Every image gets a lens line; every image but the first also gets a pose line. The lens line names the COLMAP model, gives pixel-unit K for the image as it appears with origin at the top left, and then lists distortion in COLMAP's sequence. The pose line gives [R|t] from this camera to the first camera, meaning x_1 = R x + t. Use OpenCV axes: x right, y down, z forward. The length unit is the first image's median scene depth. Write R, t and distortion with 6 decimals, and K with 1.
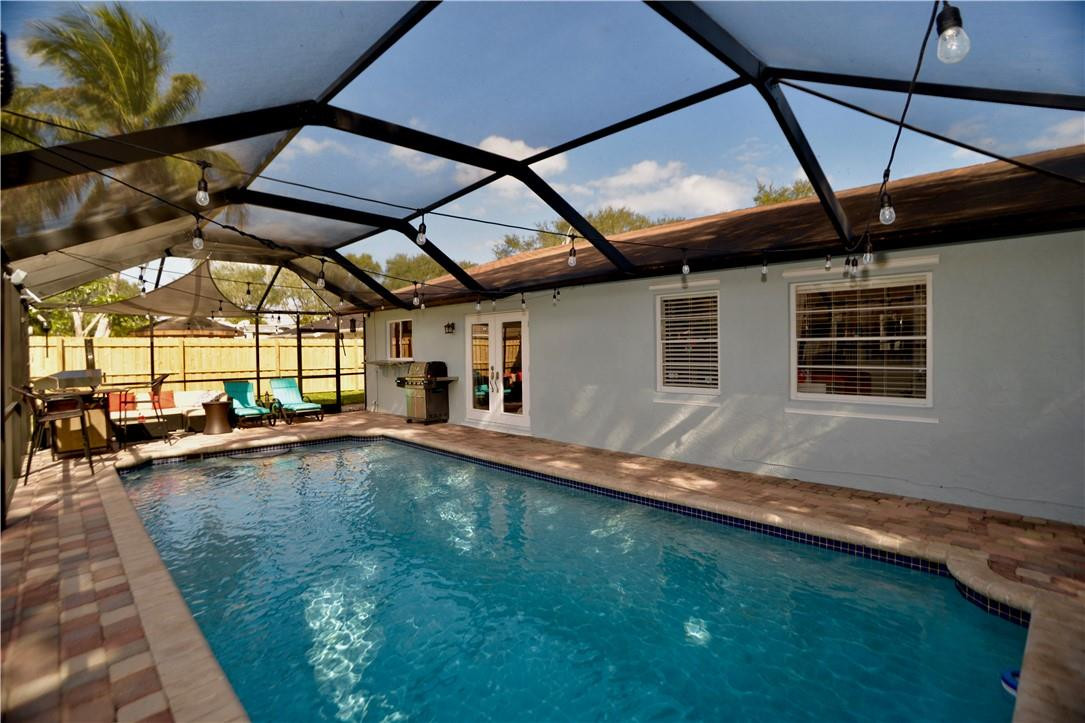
lens RADIAL K [[529.2, 0, 542.5], [0, 529.2, 361.5], [0, 0, 1]] dist [-0.074944, 0.027640]
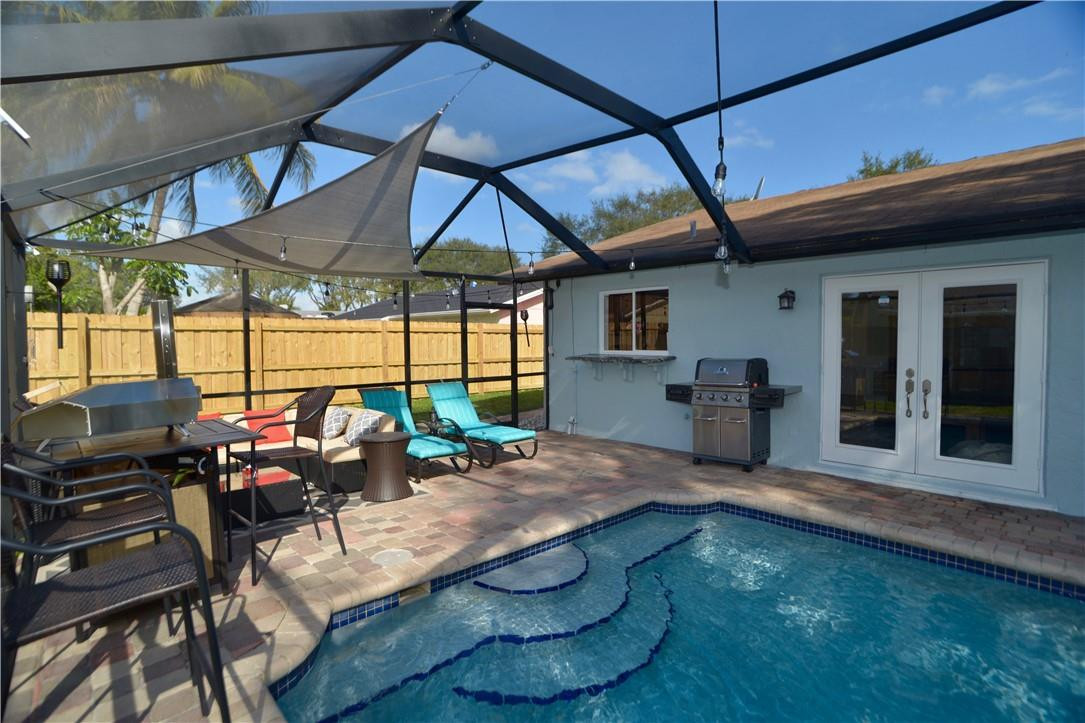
lens RADIAL K [[529.2, 0, 542.5], [0, 529.2, 361.5], [0, 0, 1]] dist [-0.074944, 0.027640]
pose [[0.999953, 0.004767, -0.008471, -0.422205], [-0.004572, 0.999729, 0.022819, -0.008205], [0.008577, -0.022779, 0.999704, 0.426065]]
